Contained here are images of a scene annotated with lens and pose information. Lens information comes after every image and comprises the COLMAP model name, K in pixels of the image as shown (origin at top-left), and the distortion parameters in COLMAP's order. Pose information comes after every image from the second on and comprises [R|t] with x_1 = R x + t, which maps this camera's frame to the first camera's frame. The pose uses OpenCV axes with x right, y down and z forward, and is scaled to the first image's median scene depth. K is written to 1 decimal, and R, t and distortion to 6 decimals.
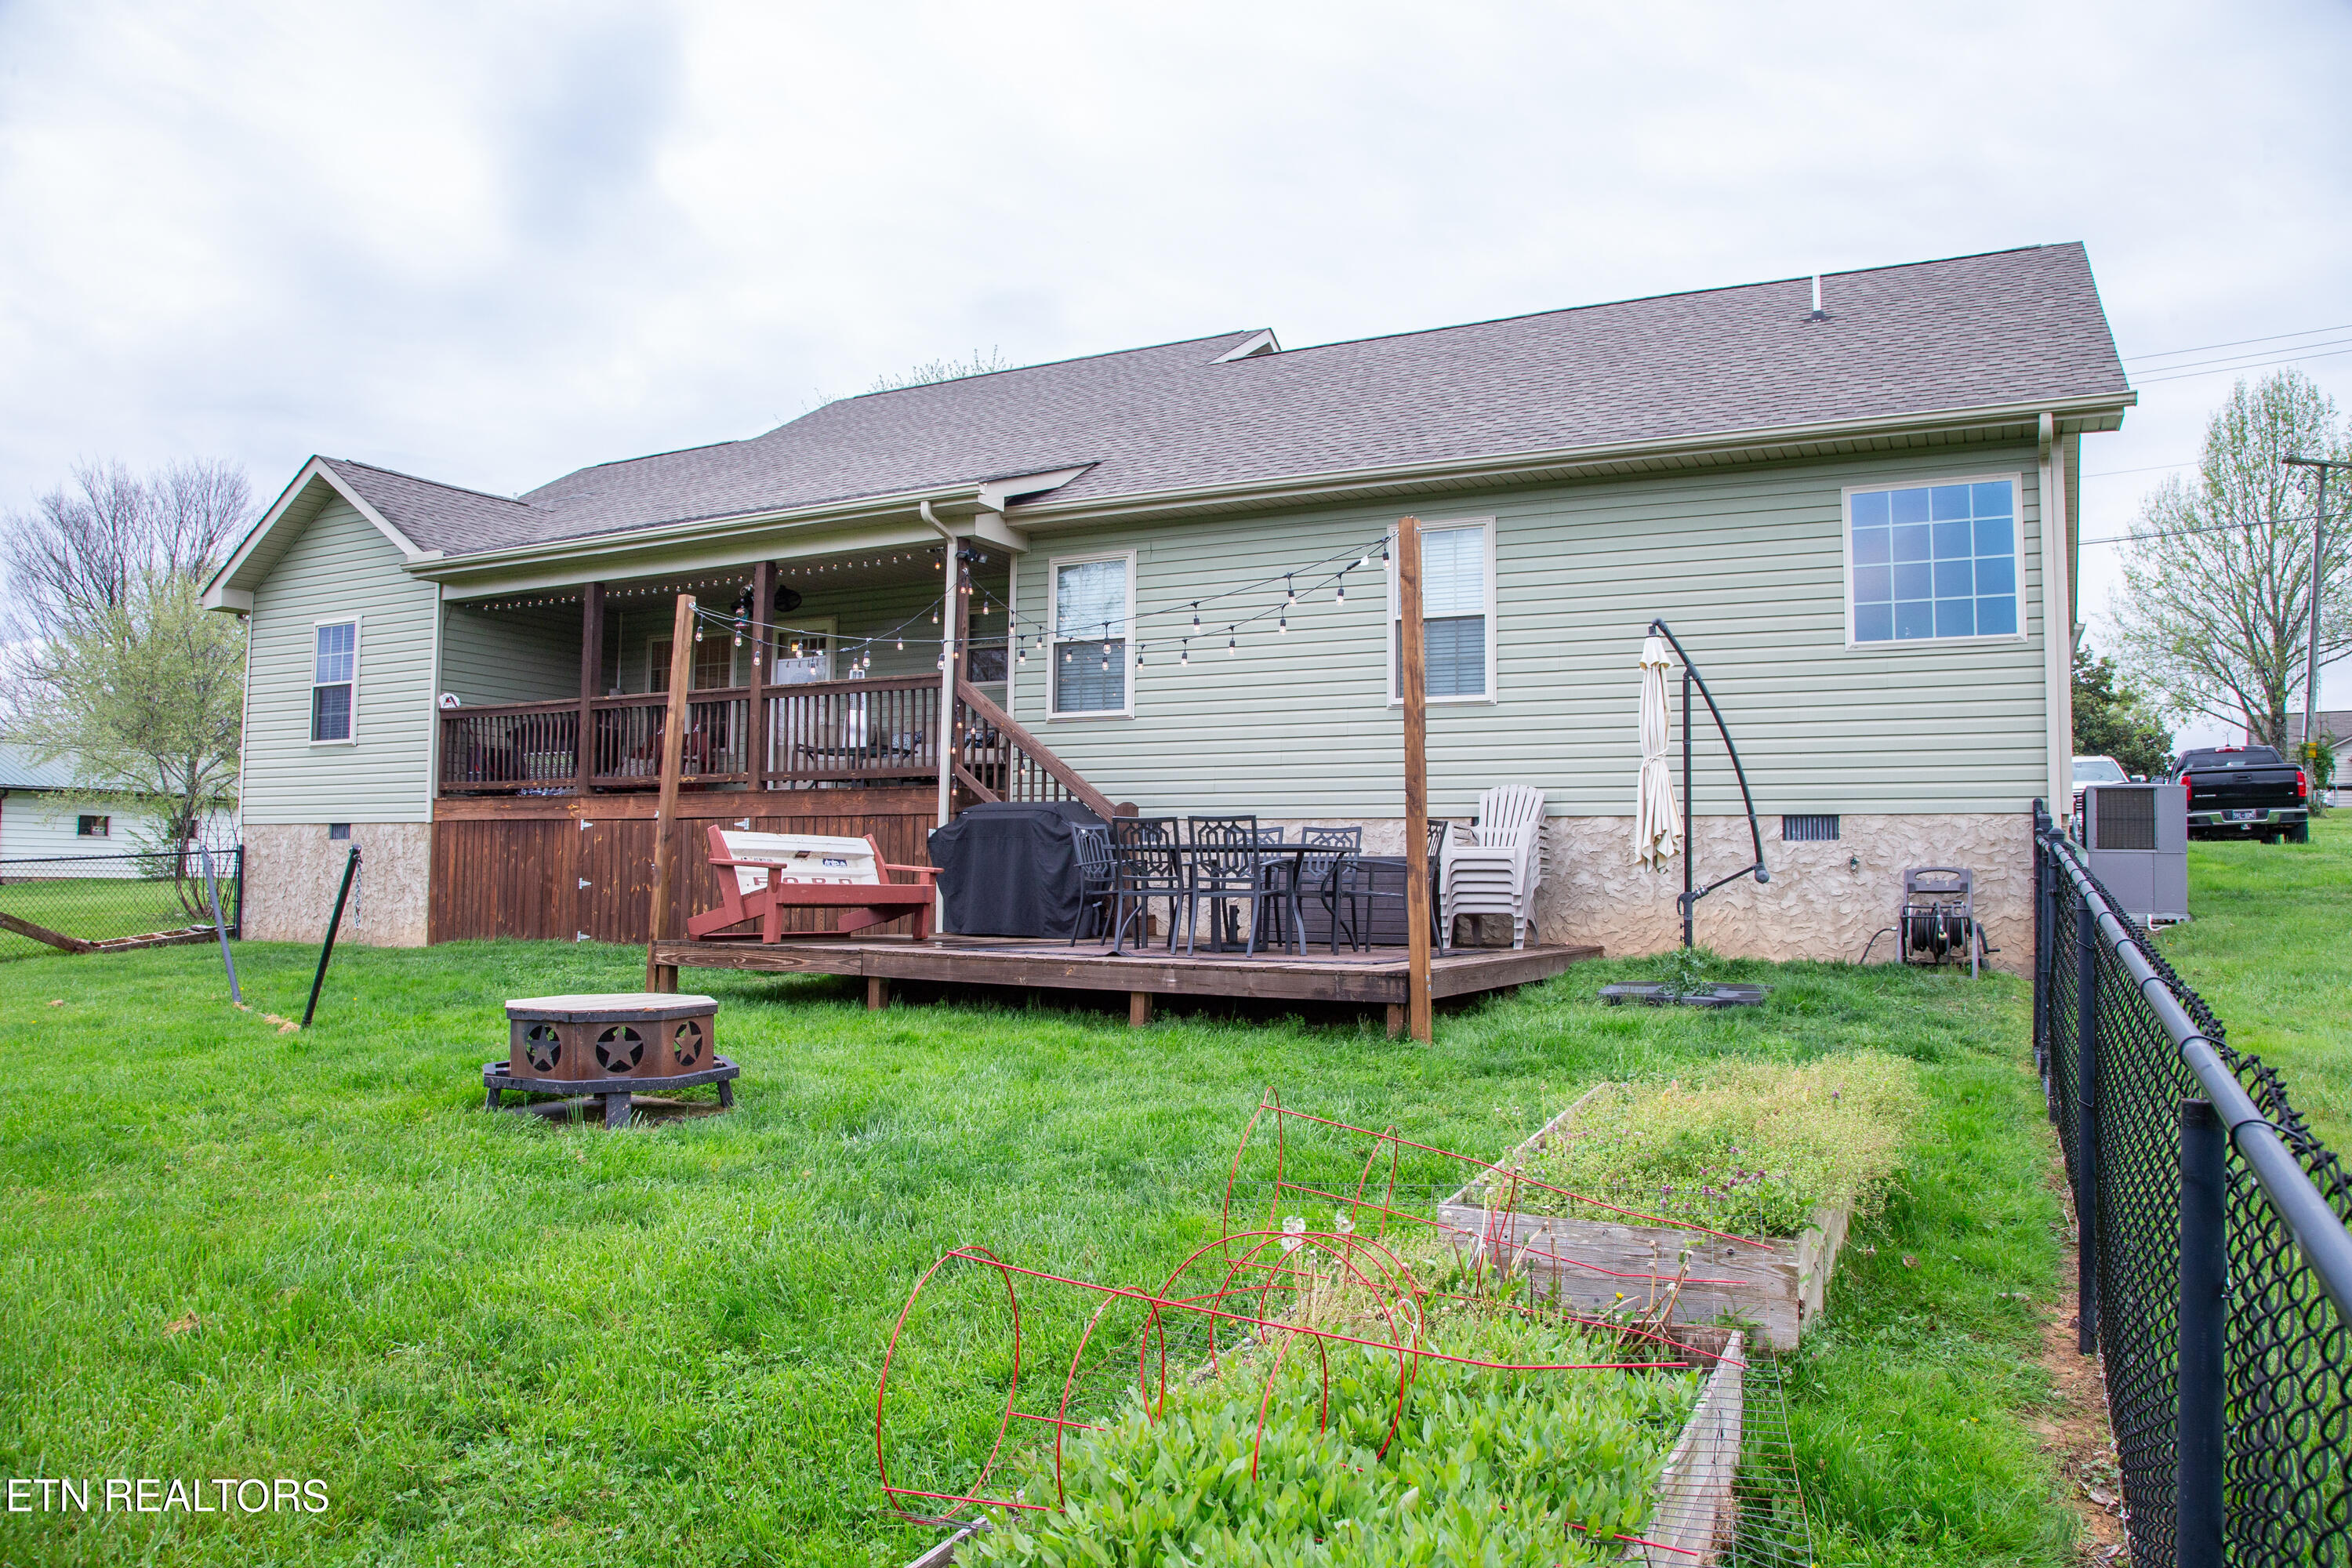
lens RADIAL K [[1613.0, 0, 1174.2], [0, 1613.0, 787.6], [0, 0, 1]] dist [-0.117931, 0.064122]
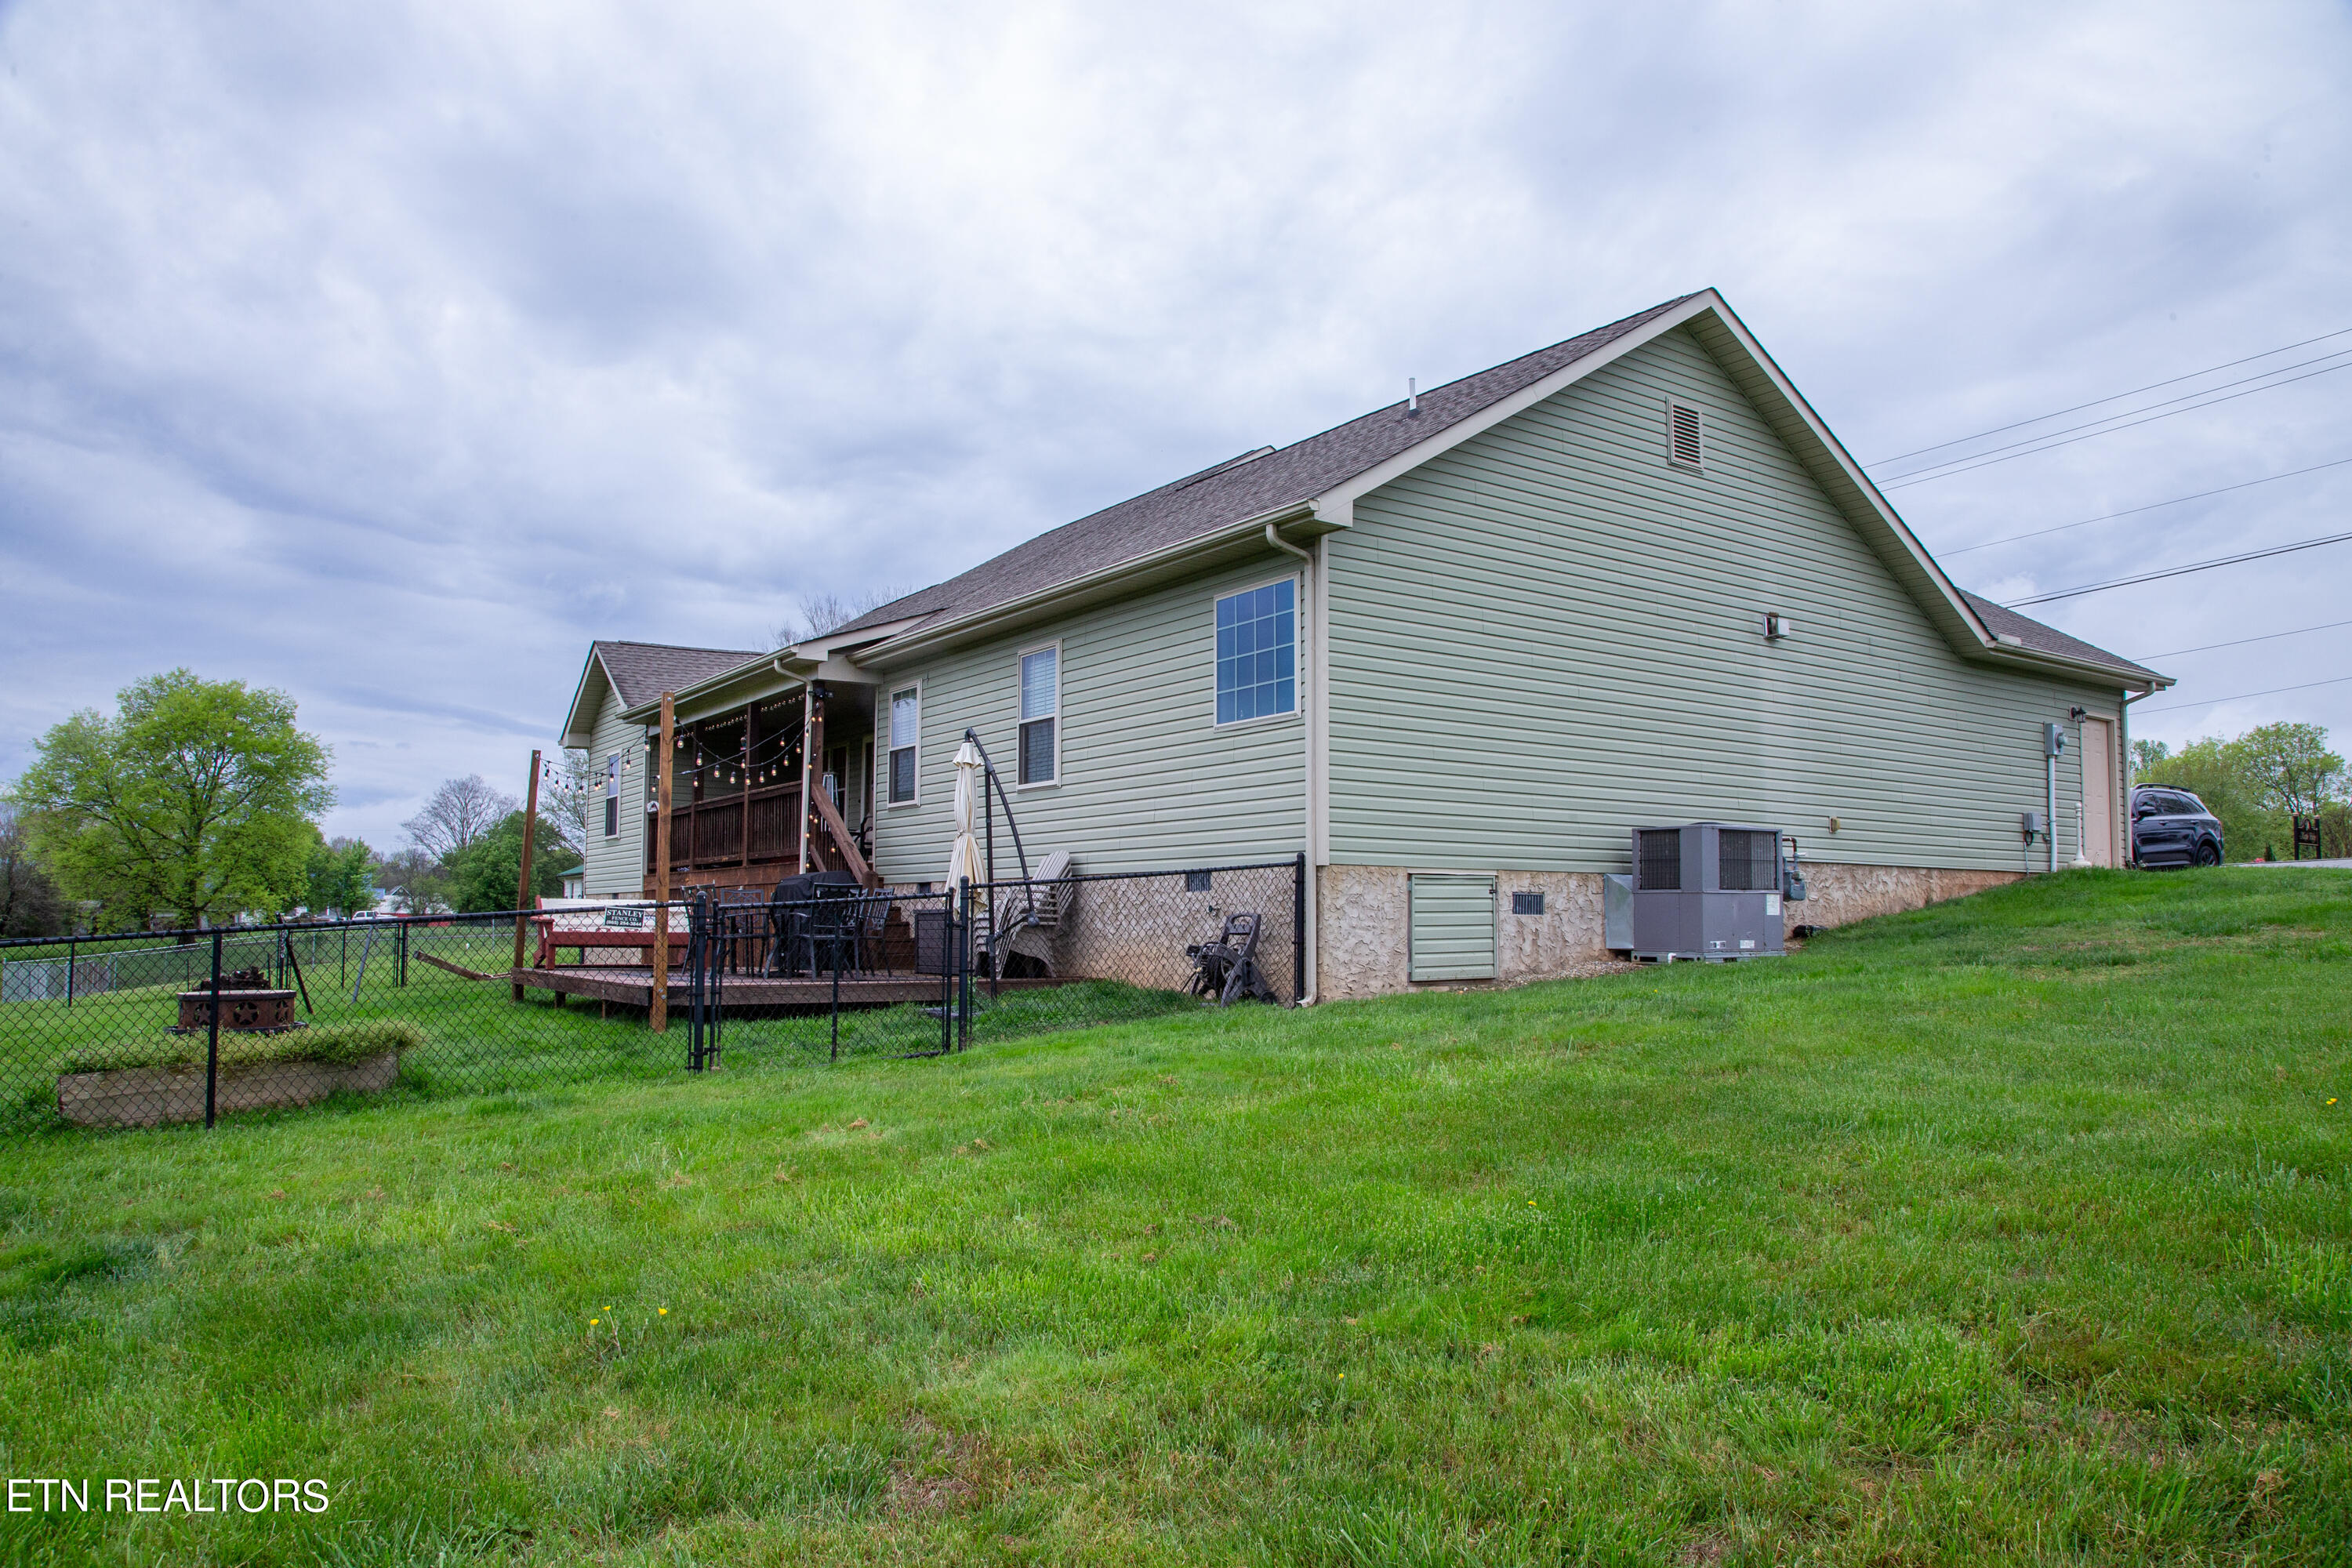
lens RADIAL K [[1613.0, 0, 1180.1], [0, 1613.0, 786.8], [0, 0, 1]] dist [-0.117931, 0.064122]
pose [[0.889763, -0.053324, -0.453298, 0.852649], [0.040072, 0.998443, -0.038798, 0.001116], [0.454661, 0.016356, 0.890514, -0.089631]]
